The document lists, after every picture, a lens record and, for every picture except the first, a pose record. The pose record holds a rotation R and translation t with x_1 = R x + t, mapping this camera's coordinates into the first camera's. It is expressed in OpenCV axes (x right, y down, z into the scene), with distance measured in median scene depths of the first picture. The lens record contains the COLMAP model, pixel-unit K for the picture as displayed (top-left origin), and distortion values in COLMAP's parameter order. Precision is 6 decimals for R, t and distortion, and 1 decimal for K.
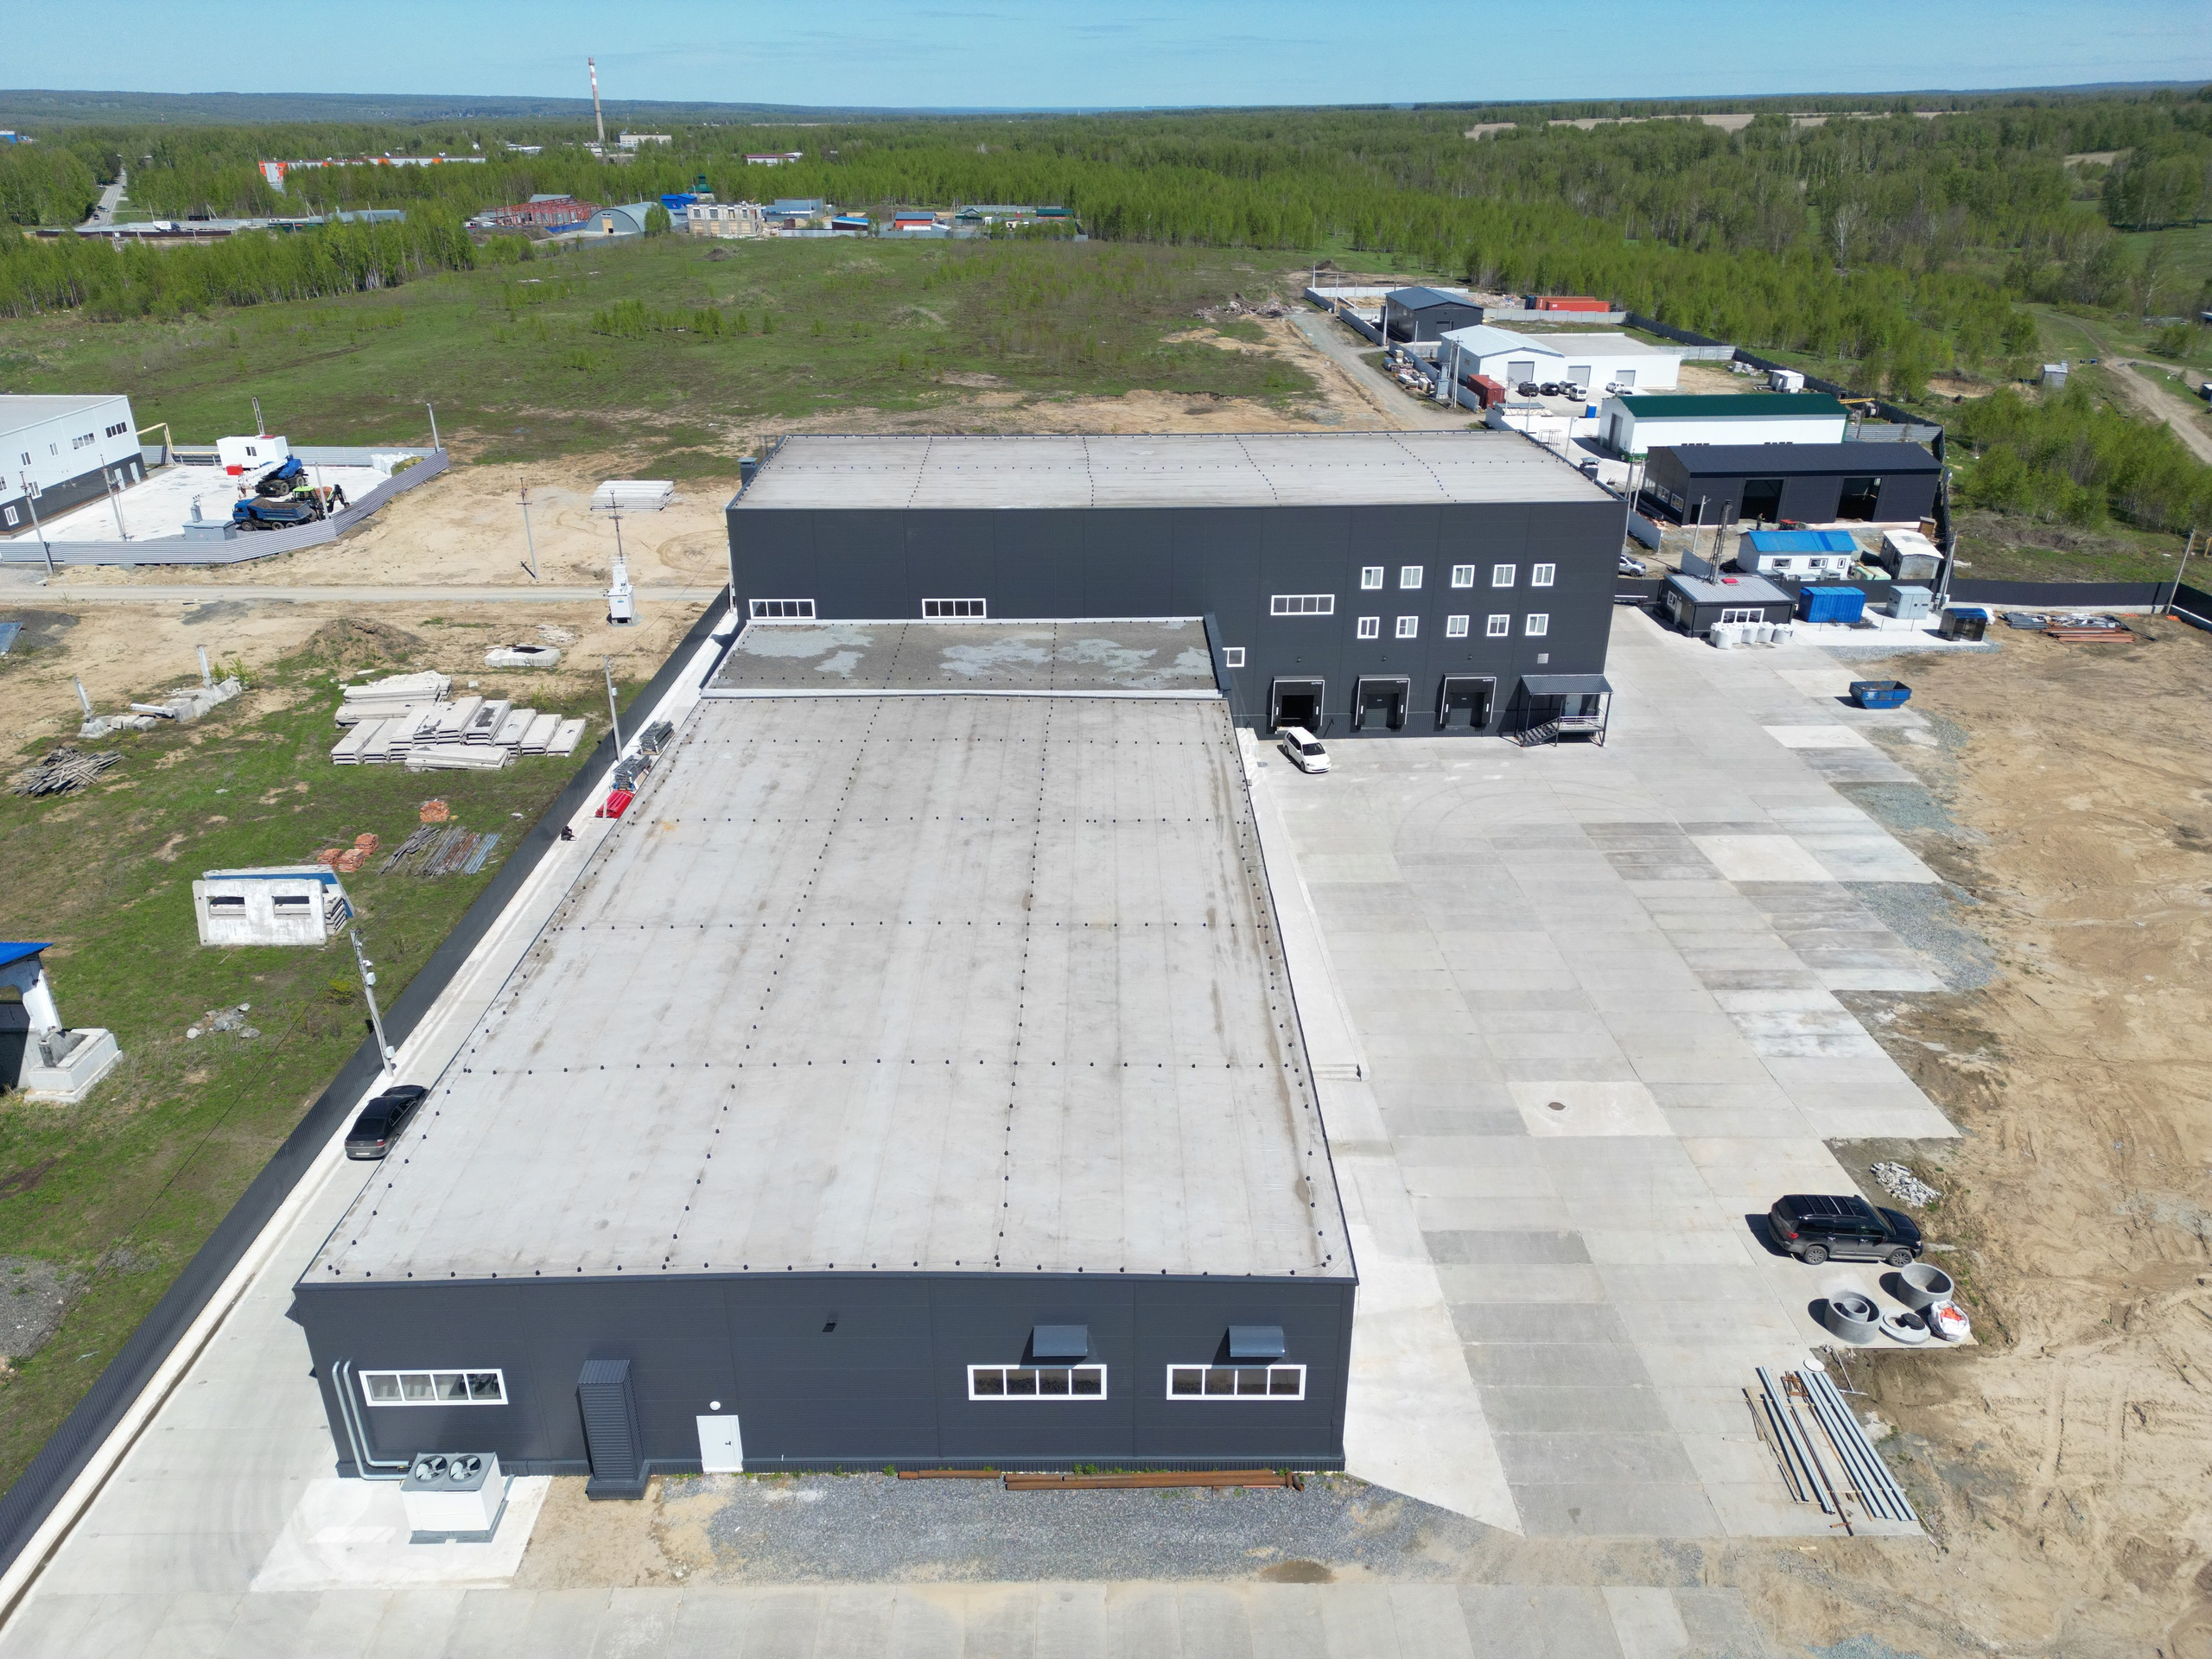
lens RADIAL K [[1538.2, 0, 1104.7], [0, 1538.2, 828.9], [0, 0, 1]] dist [0.085273, -0.081373]
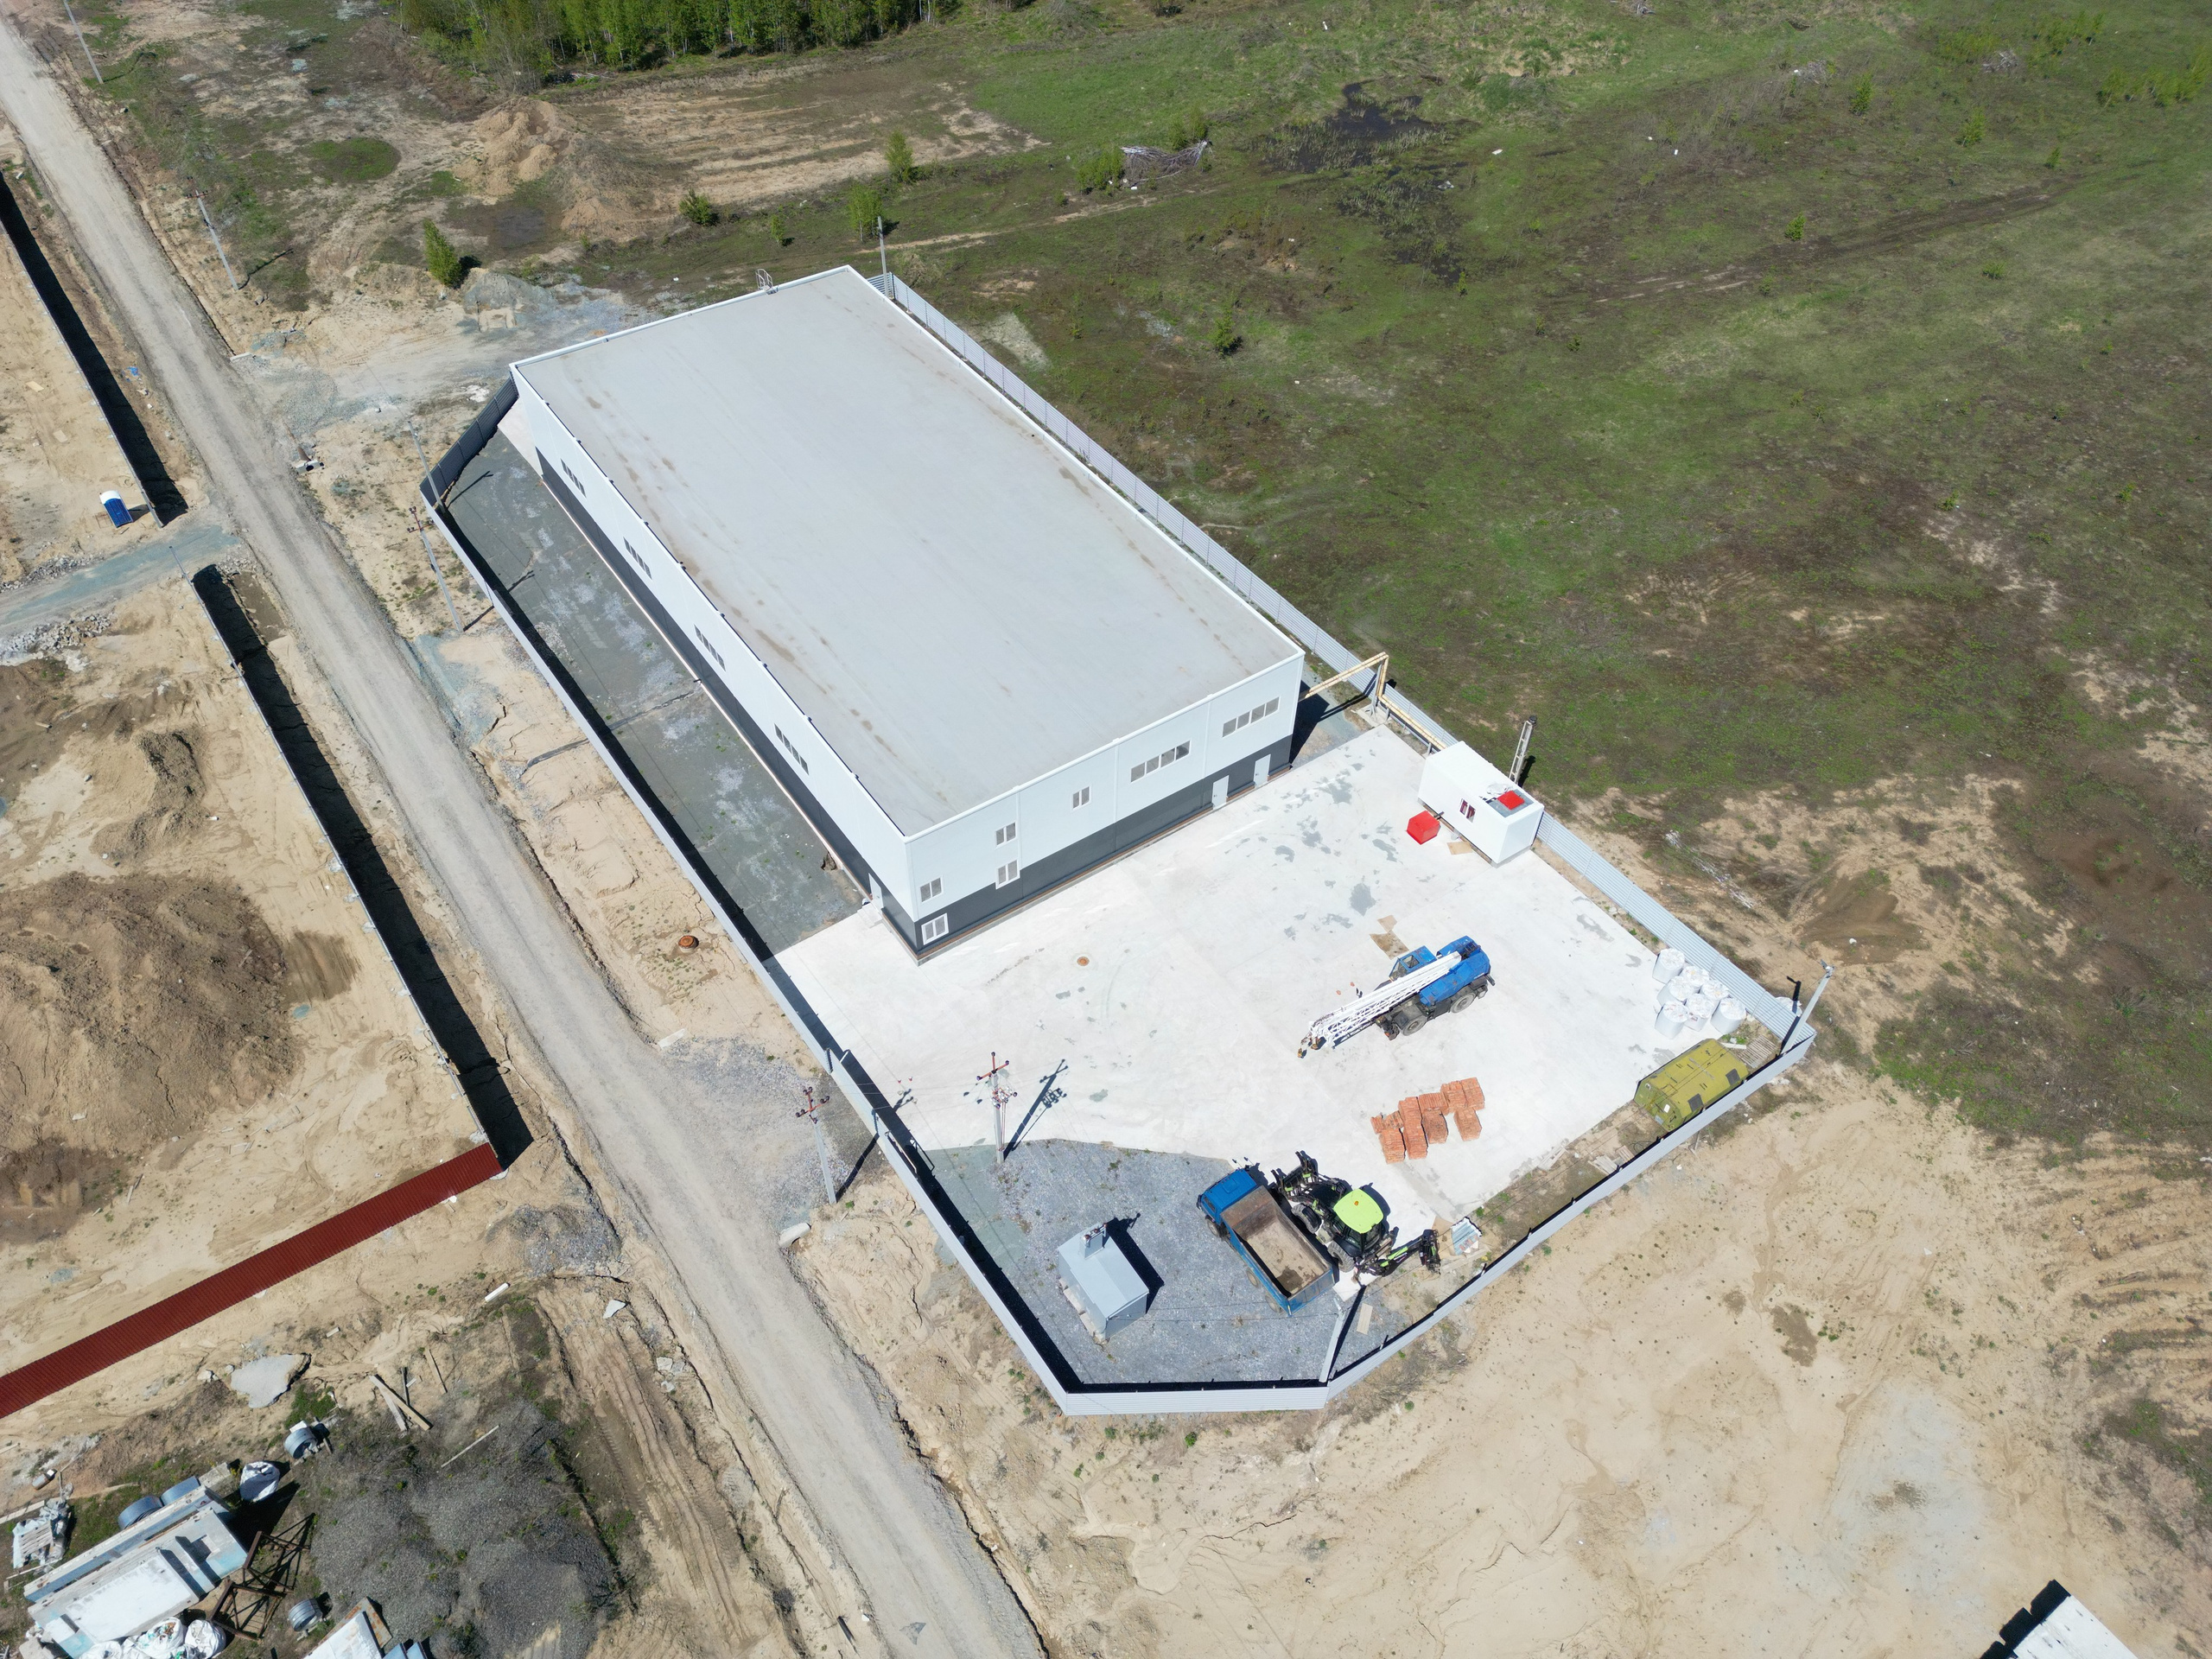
lens RADIAL K [[1538.2, 0, 1104.7], [0, 1538.2, 828.9], [0, 0, 1]] dist [0.085273, -0.081373]
pose [[0.553857, 0.612669, -0.563808, -0.571144], [-0.363080, 0.787101, 0.498643, -0.746021], [0.749277, -0.071469, 0.658389, 1.029882]]
